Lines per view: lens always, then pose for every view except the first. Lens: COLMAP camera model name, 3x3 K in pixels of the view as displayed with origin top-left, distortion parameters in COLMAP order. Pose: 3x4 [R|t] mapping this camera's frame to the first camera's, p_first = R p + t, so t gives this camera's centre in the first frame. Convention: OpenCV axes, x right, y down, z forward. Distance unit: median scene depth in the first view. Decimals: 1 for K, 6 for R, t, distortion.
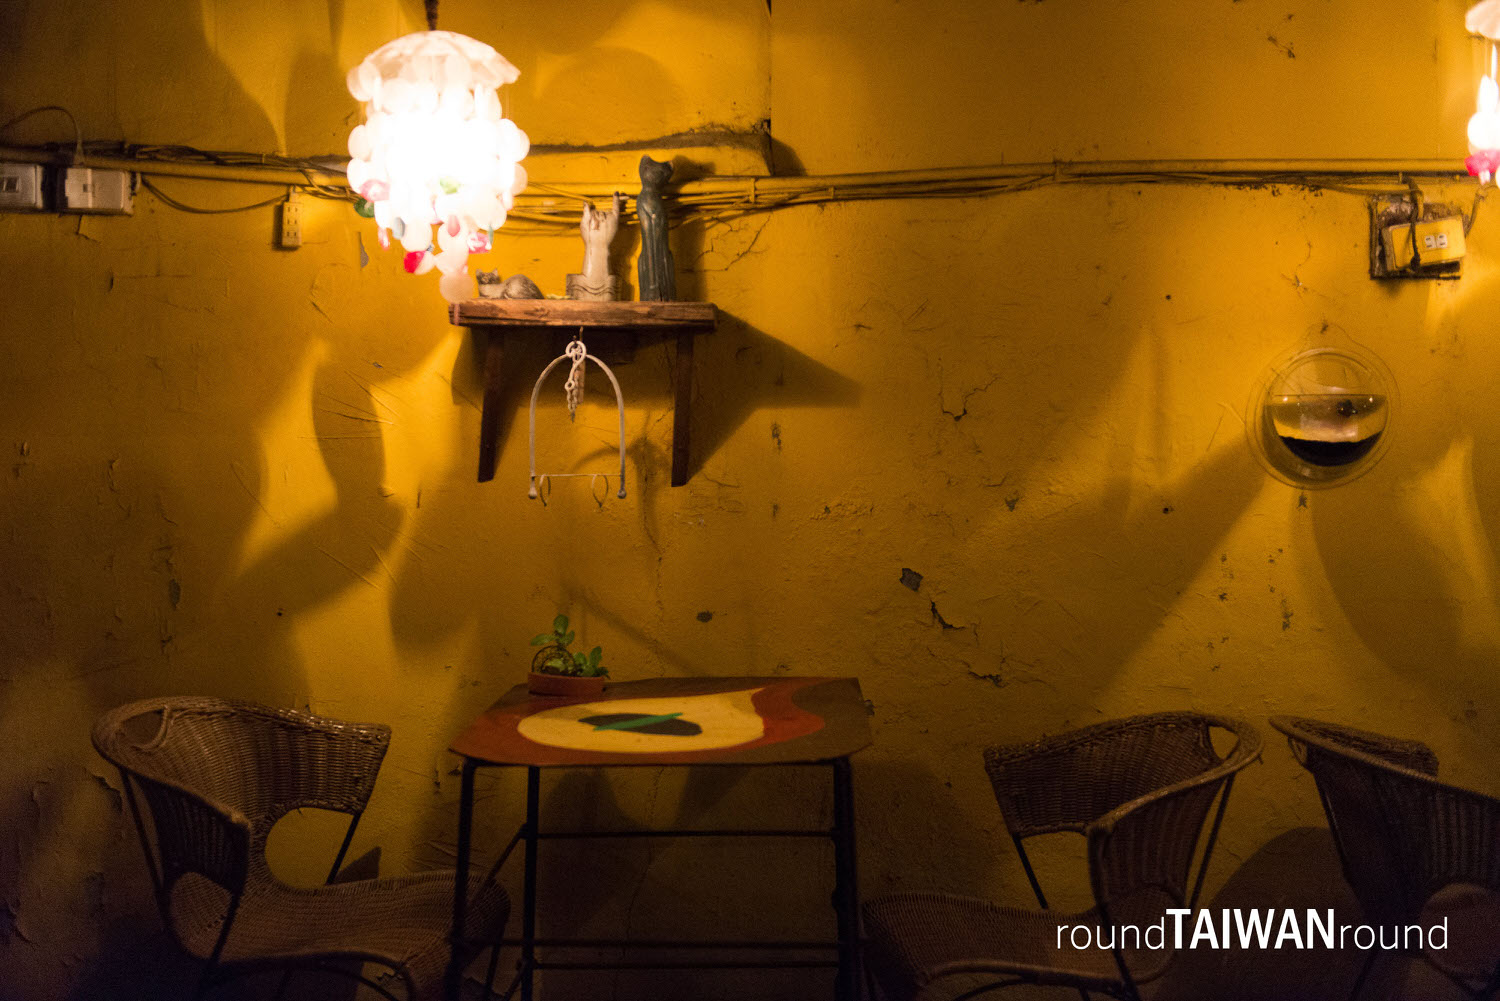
lens RADIAL K [[1743.5, 0, 749.2], [0, 1743.5, 502.5], [0, 0, 1]] dist [-0.005550, 0.000000]
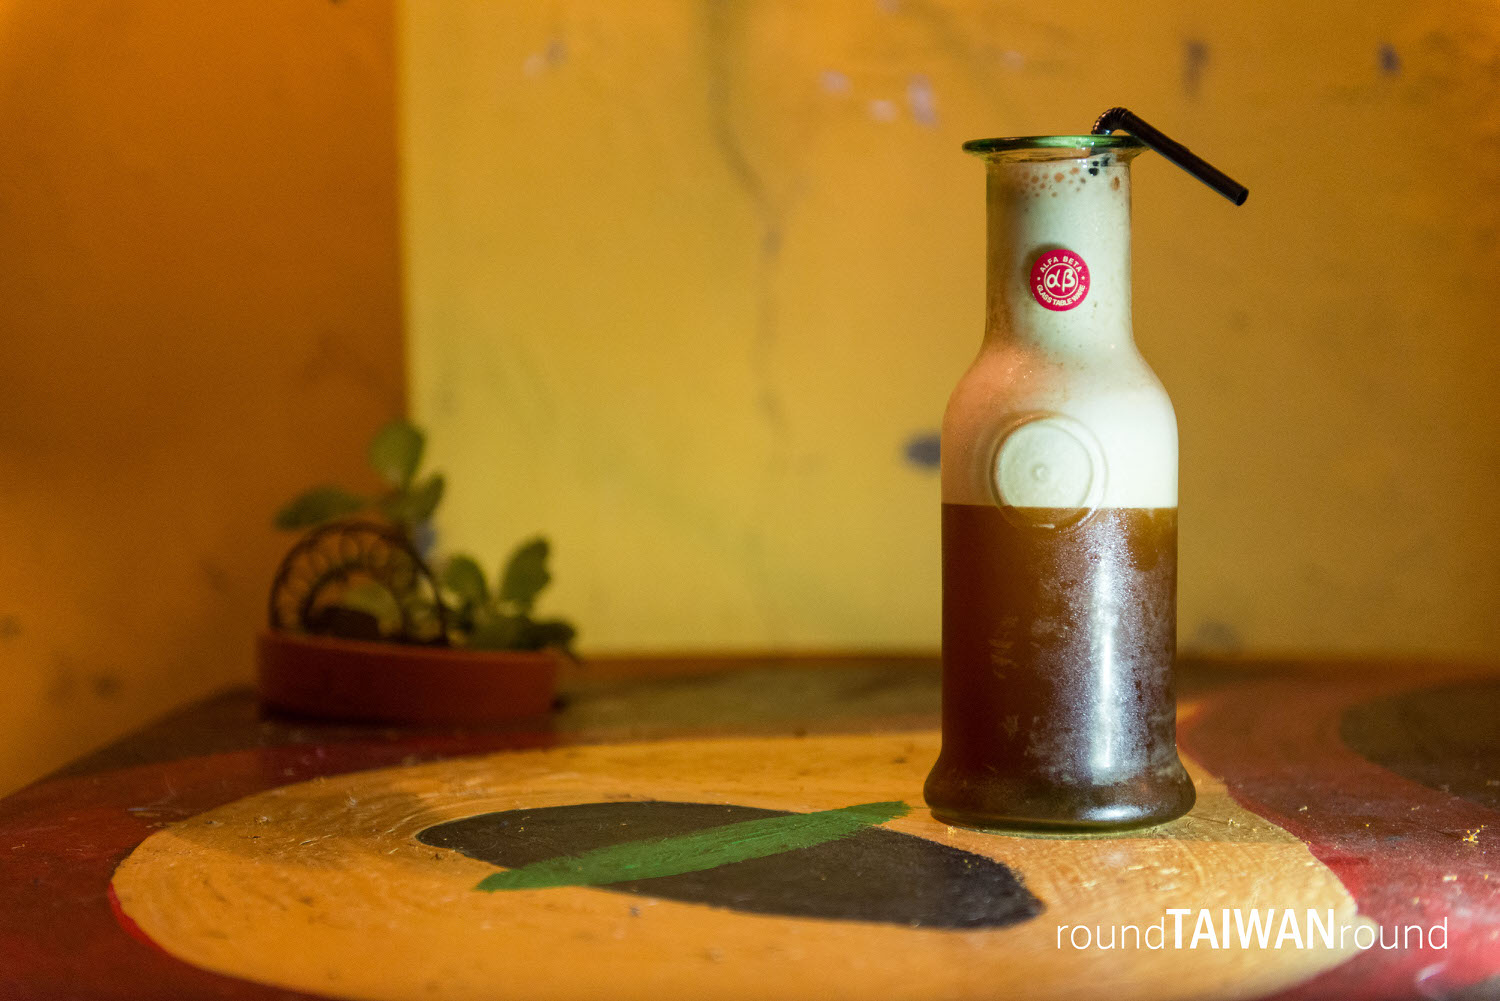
lens RADIAL K [[2859.9, 0, 750.3], [0, 2859.9, 499.5], [0, 0, 1]] dist [0.023077, 0.000000]
pose [[0.999476, 0.007774, -0.031423, -0.043360], [-0.007166, 0.999786, 0.019391, 0.070189], [0.031567, -0.019155, 0.999318, 0.595242]]
